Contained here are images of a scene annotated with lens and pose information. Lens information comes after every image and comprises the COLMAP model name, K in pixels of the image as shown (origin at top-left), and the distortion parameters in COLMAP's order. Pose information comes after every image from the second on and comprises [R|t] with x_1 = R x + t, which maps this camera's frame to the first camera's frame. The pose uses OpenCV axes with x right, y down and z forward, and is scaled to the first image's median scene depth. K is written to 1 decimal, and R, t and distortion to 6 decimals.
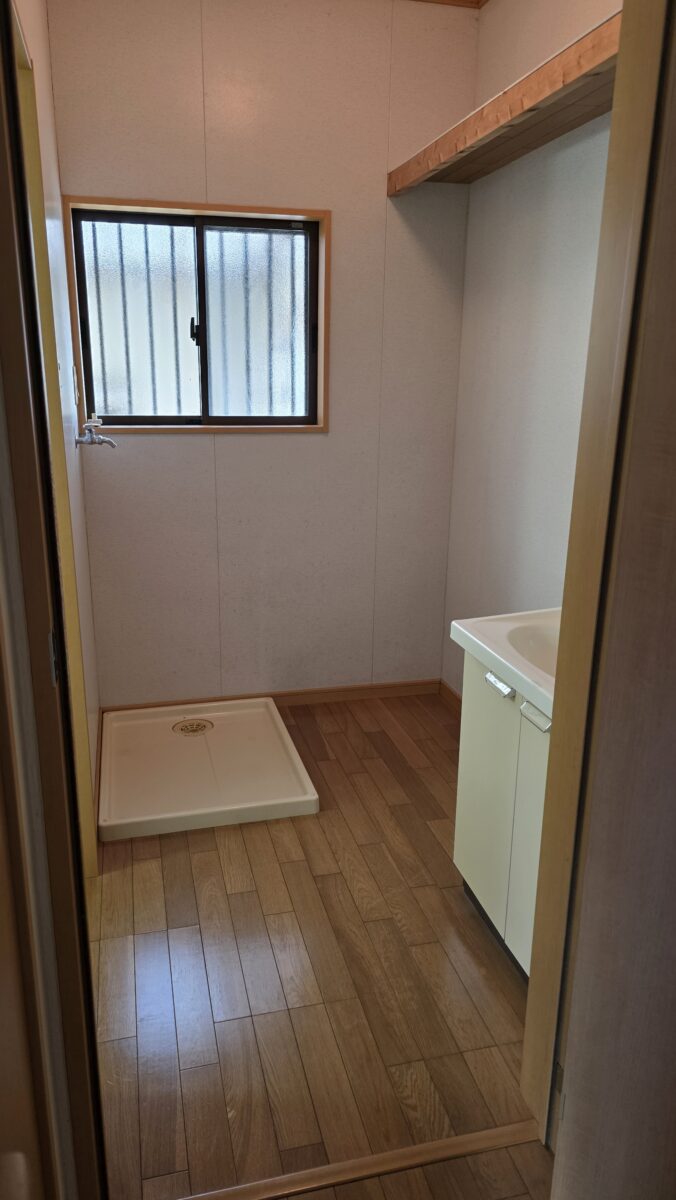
lens RADIAL K [[822.2, 0, 338.0], [0, 822.2, 600.0], [0, 0, 1]] dist [0.002311, 0.000899]
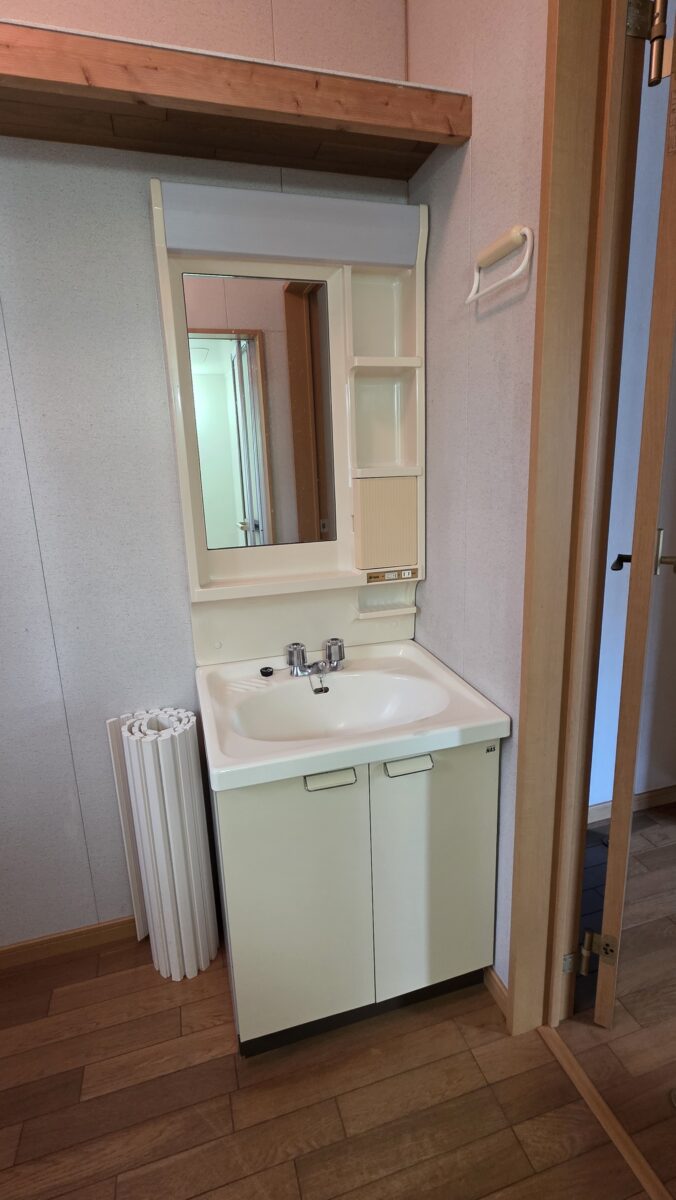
lens RADIAL K [[563.7, 0, 338.0], [0, 563.7, 600.0], [0, 0, 1]] dist [0.002802, 0.000724]
pose [[-0.041990, -0.242010, 0.969365, -0.339202], [0.310389, 0.919054, 0.242895, -0.215214], [-0.949682, 0.311079, 0.036526, 0.848624]]
